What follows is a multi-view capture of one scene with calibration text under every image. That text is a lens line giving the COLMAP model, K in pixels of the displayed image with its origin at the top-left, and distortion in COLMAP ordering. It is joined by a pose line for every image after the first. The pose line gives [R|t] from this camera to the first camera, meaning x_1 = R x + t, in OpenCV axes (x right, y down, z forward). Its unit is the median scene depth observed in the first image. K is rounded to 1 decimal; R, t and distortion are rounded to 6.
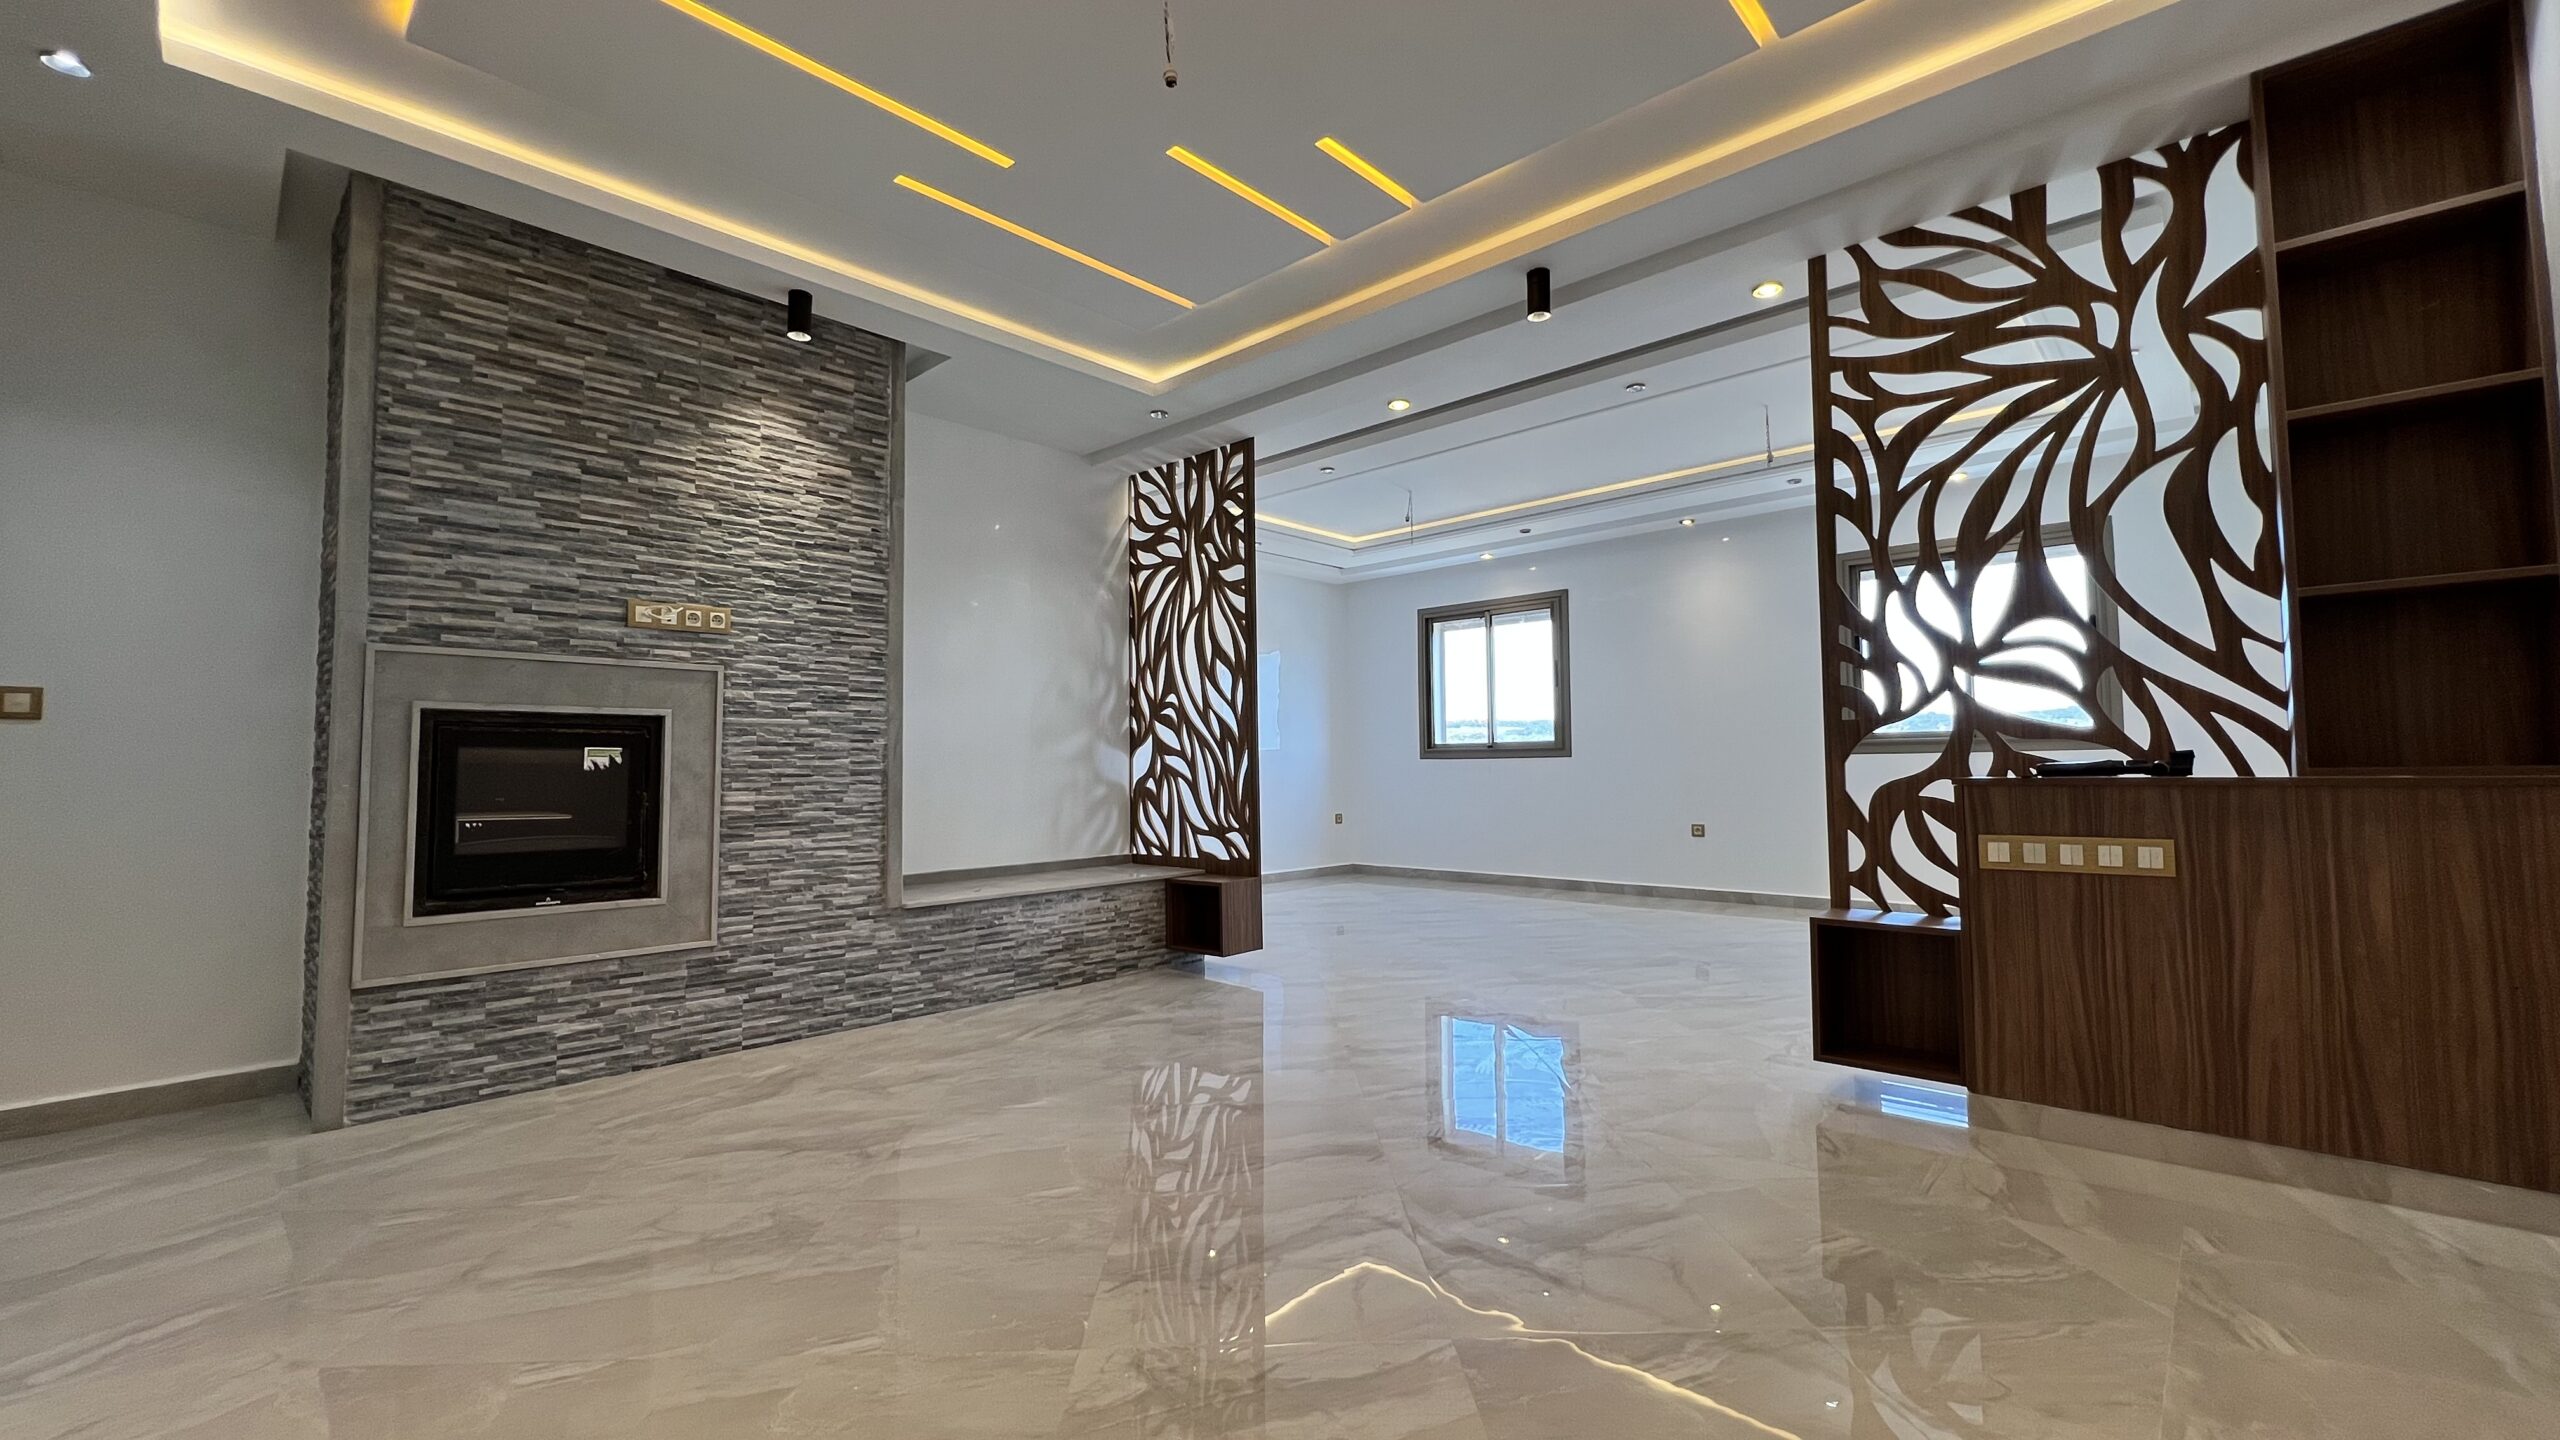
lens RADIAL K [[1027.2, 0, 1273.2], [0, 1027.2, 715.4], [0, 0, 1]] dist [-0.002560, -0.000250]
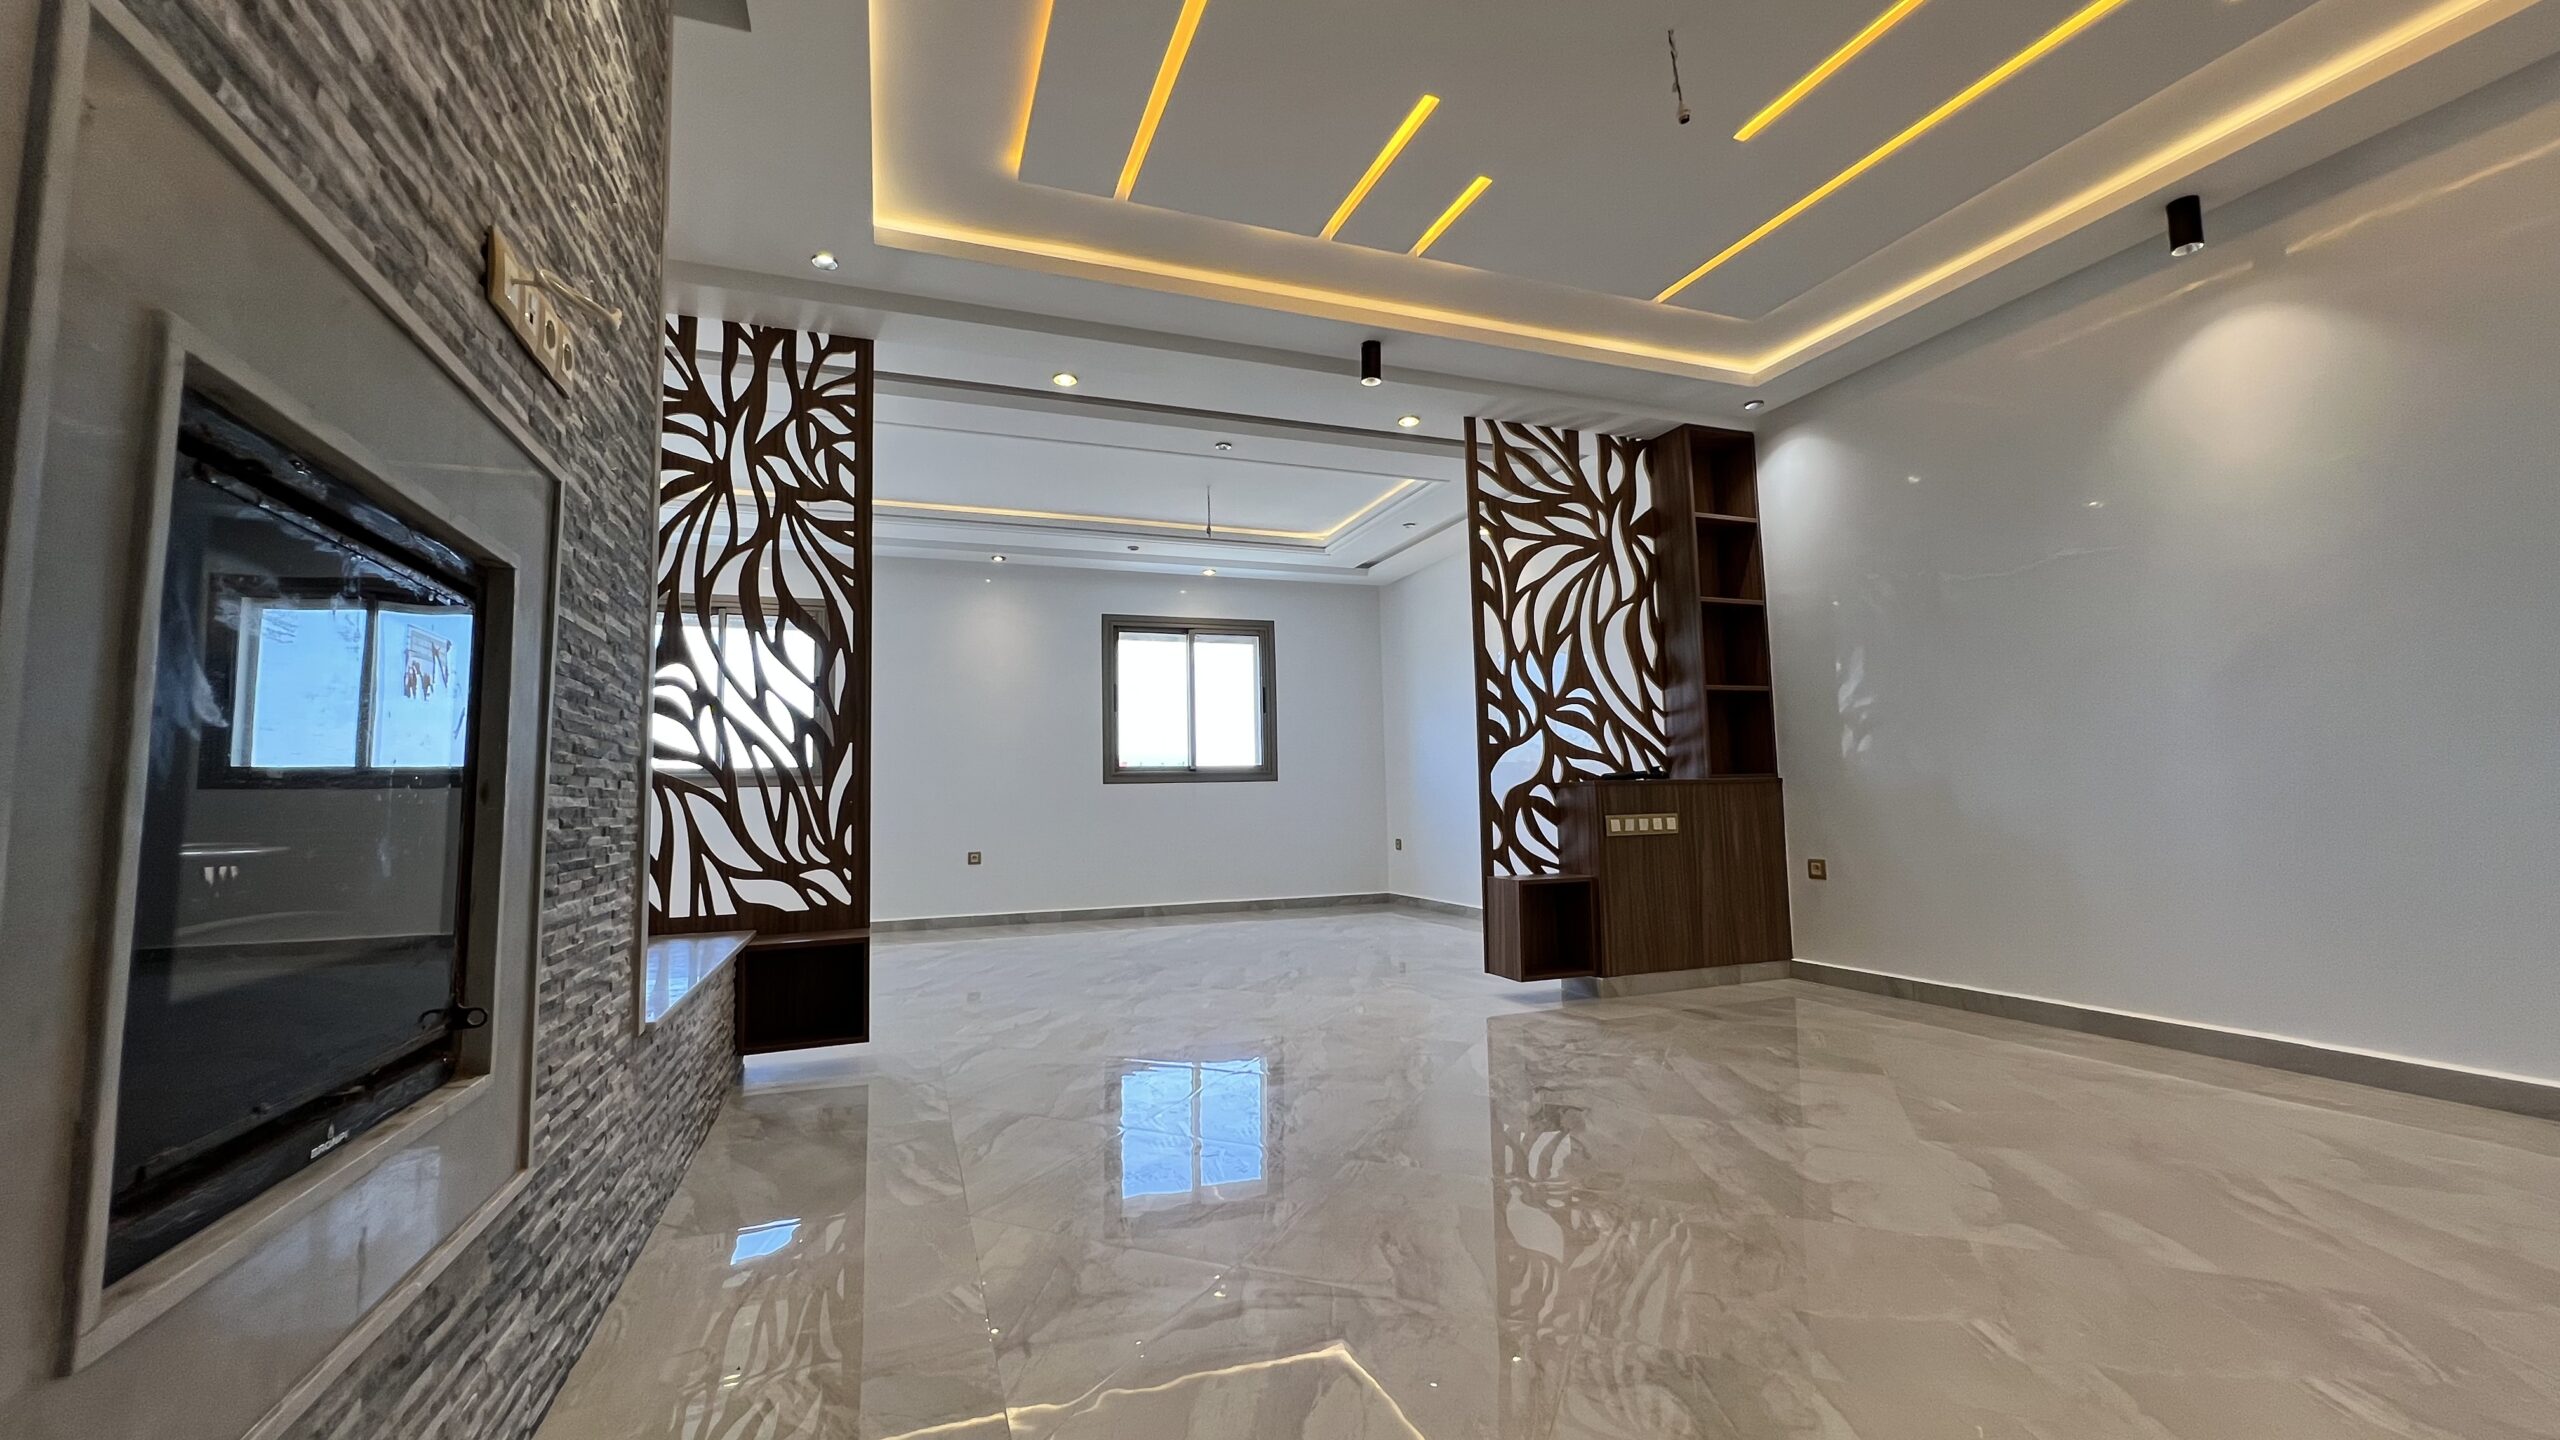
lens RADIAL K [[1027.2, 0, 1273.2], [0, 1027.2, 715.4], [0, 0, 1]] dist [-0.002560, -0.000250]
pose [[0.443647, 0.078225, 0.892781, -0.856504], [-0.030475, 0.996924, -0.072206, 0.077939], [-0.895683, 0.004827, 0.444666, 0.637656]]
